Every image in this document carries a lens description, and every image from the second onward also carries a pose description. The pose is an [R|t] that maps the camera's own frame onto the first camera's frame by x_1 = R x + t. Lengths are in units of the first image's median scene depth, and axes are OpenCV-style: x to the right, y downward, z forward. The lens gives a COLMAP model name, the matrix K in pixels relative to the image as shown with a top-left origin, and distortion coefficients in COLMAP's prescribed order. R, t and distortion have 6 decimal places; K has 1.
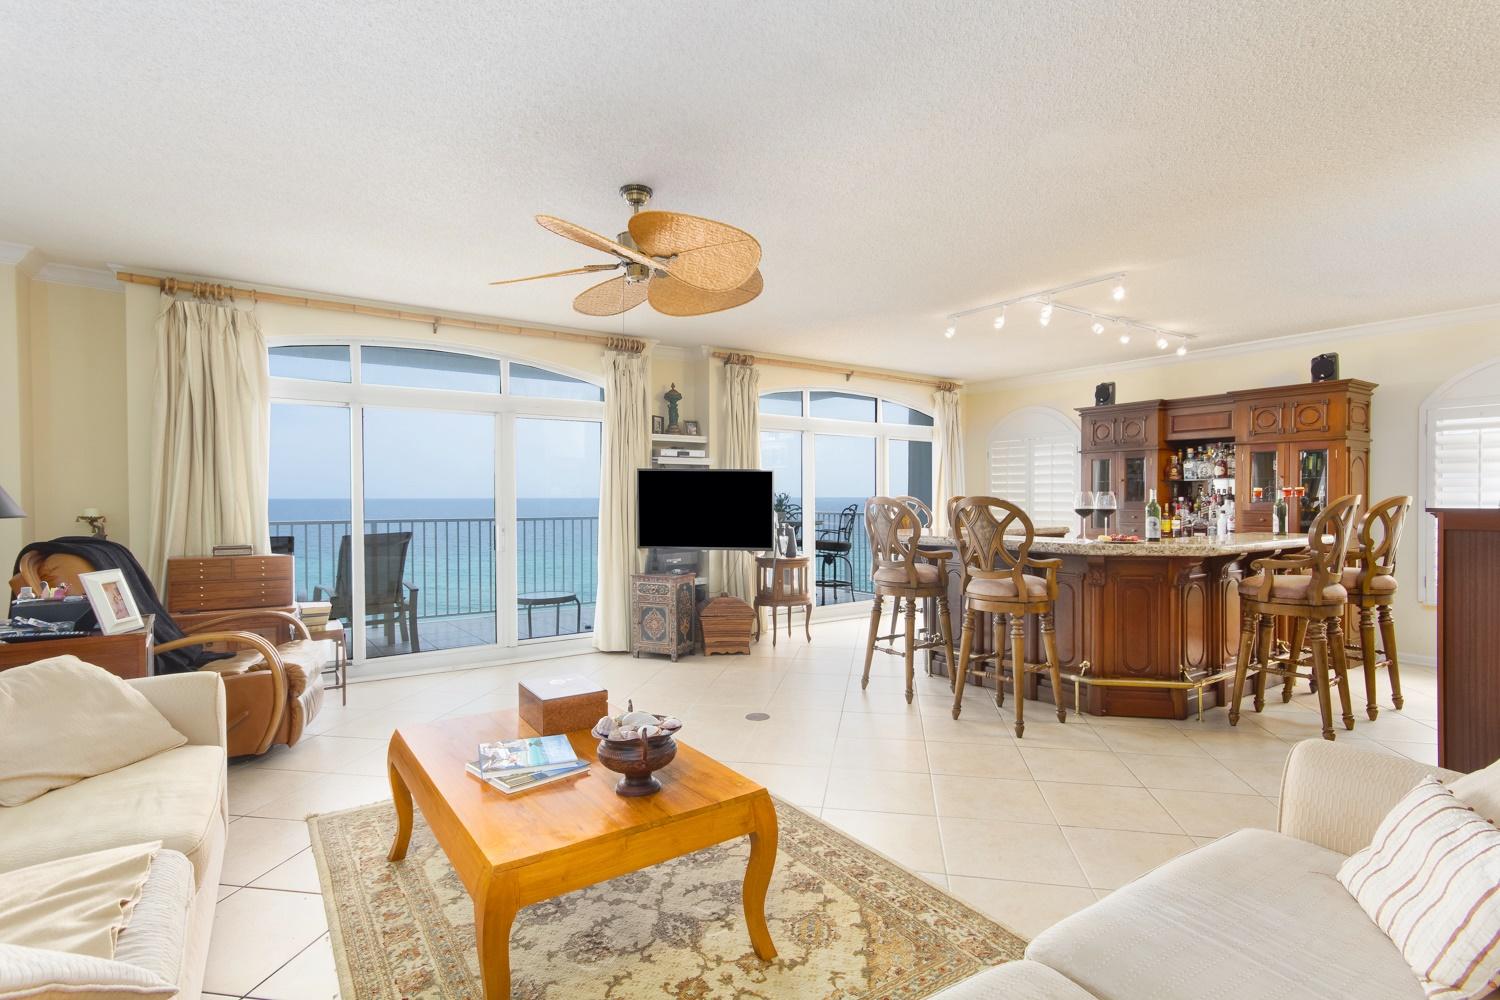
lens RADIAL K [[736.8, 0, 744.8], [0, 736.8, 505.4], [0, 0, 1]] dist [0.011252, 0.004960]
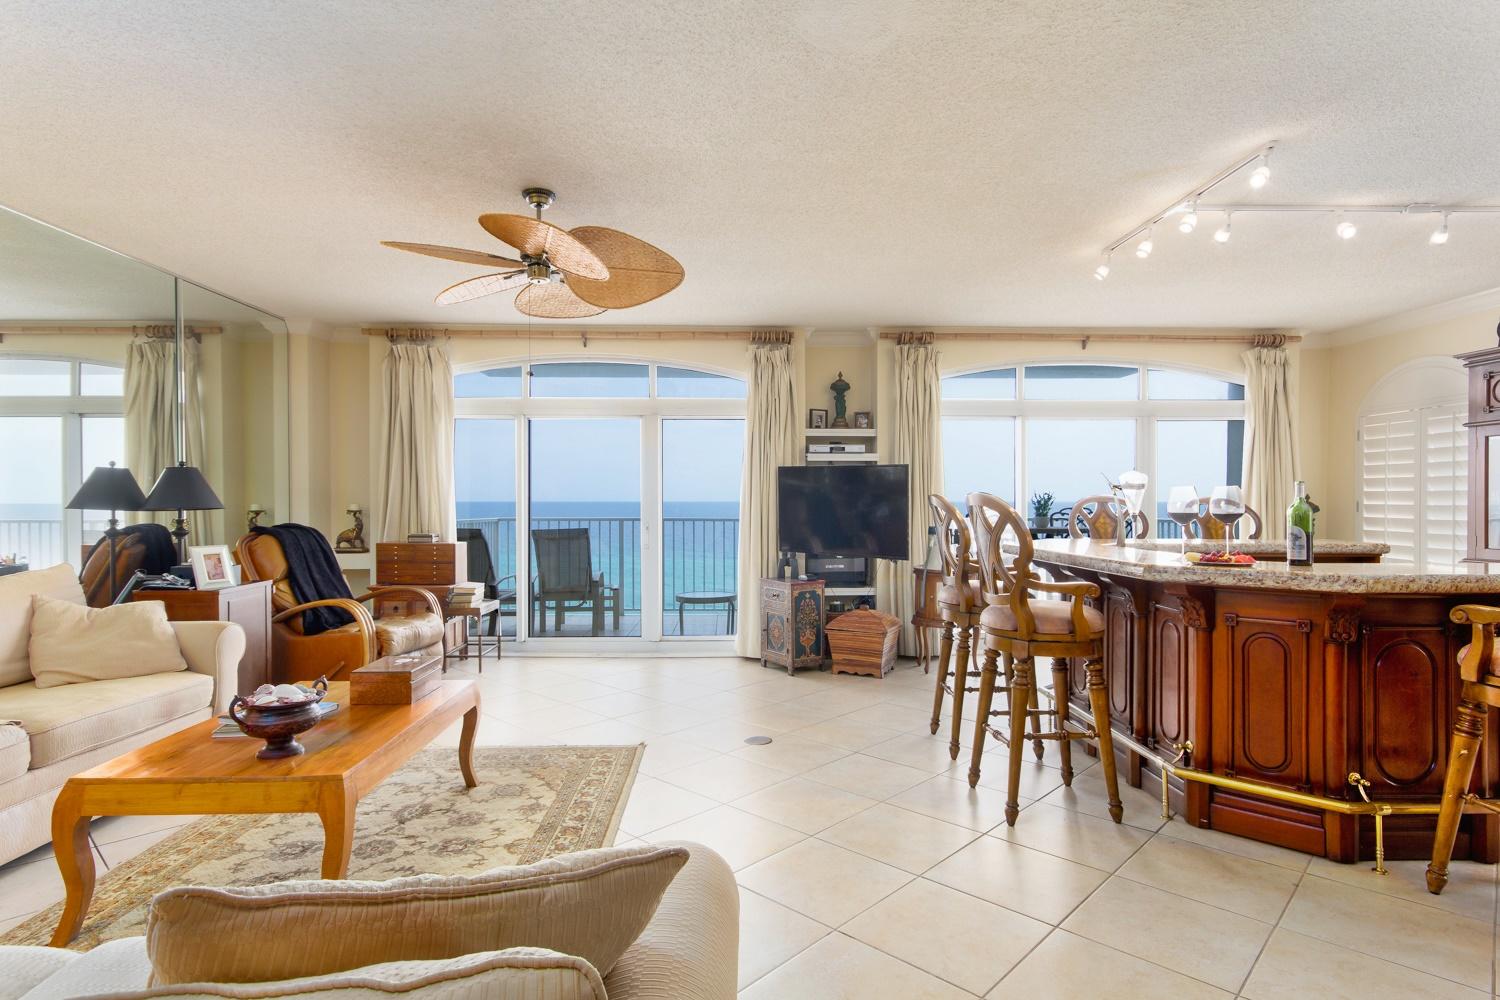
lens RADIAL K [[787.9, 0, 736.9], [0, 787.9, 507.7], [0, 0, 1]] dist [0.012429, -0.002282]
pose [[0.835693, 0.007250, -0.549148, 0.372964], [-0.009165, 0.999958, -0.000745, 0.003577], [0.549120, 0.005656, 0.835725, 0.132538]]
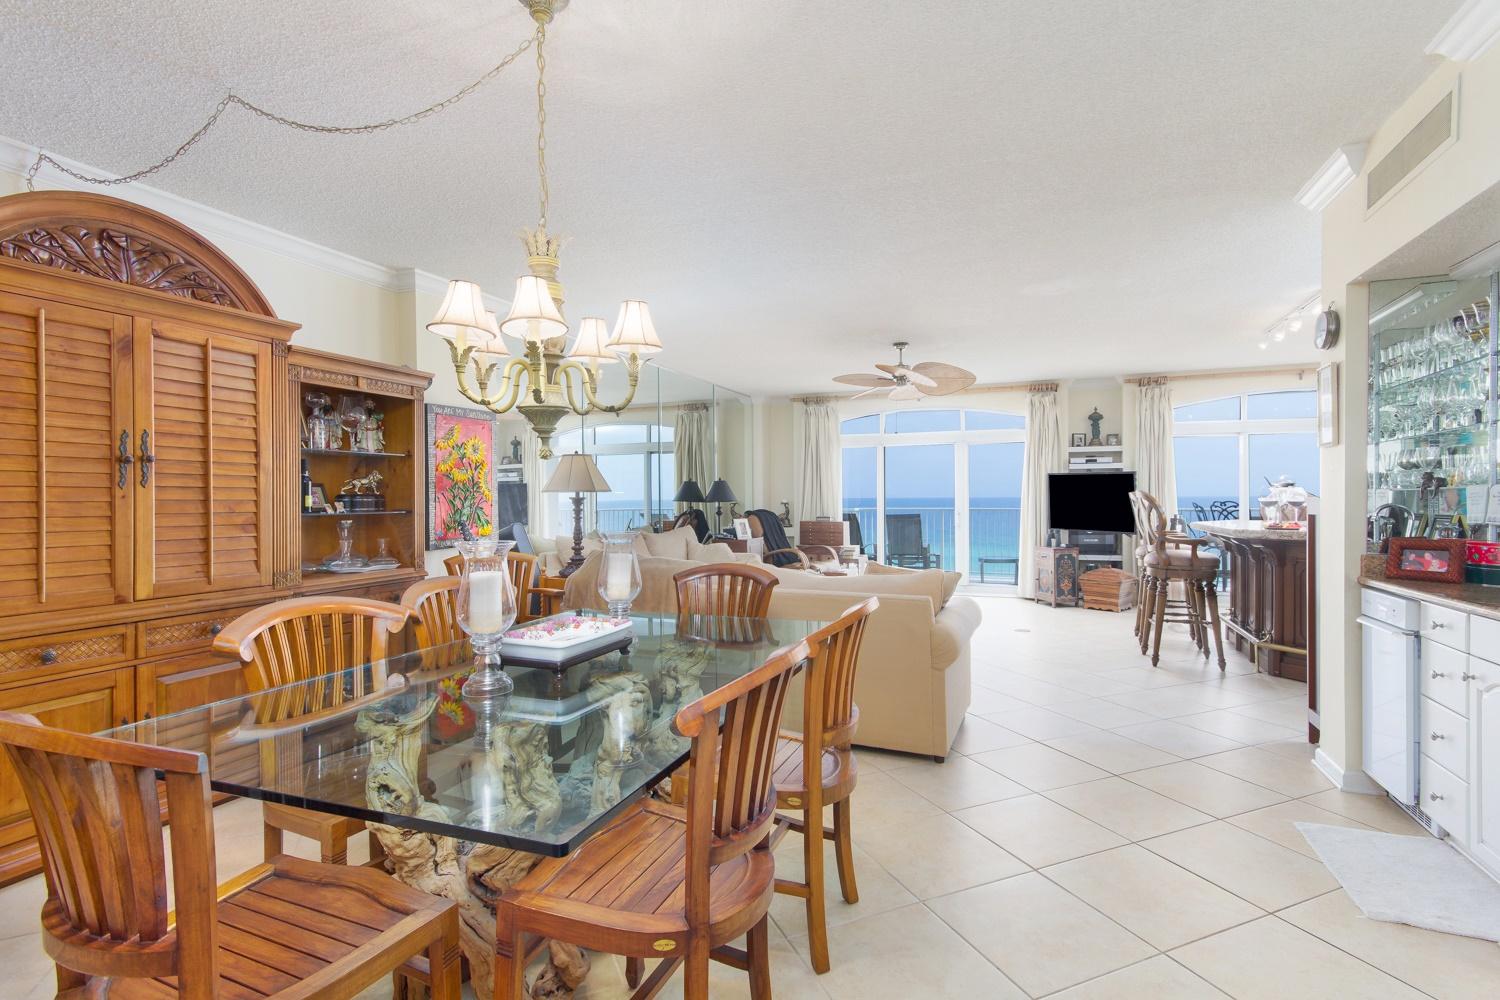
lens RADIAL K [[736.8, 0, 756.7], [0, 736.8, 498.0], [0, 0, 1]] dist [0.011252, 0.004960]
pose [[0.564794, -0.000960, -0.825231, 0.736060], [-0.006969, 0.999958, -0.005933, 0.010250], [0.825202, 0.009102, 0.564764, -0.282479]]
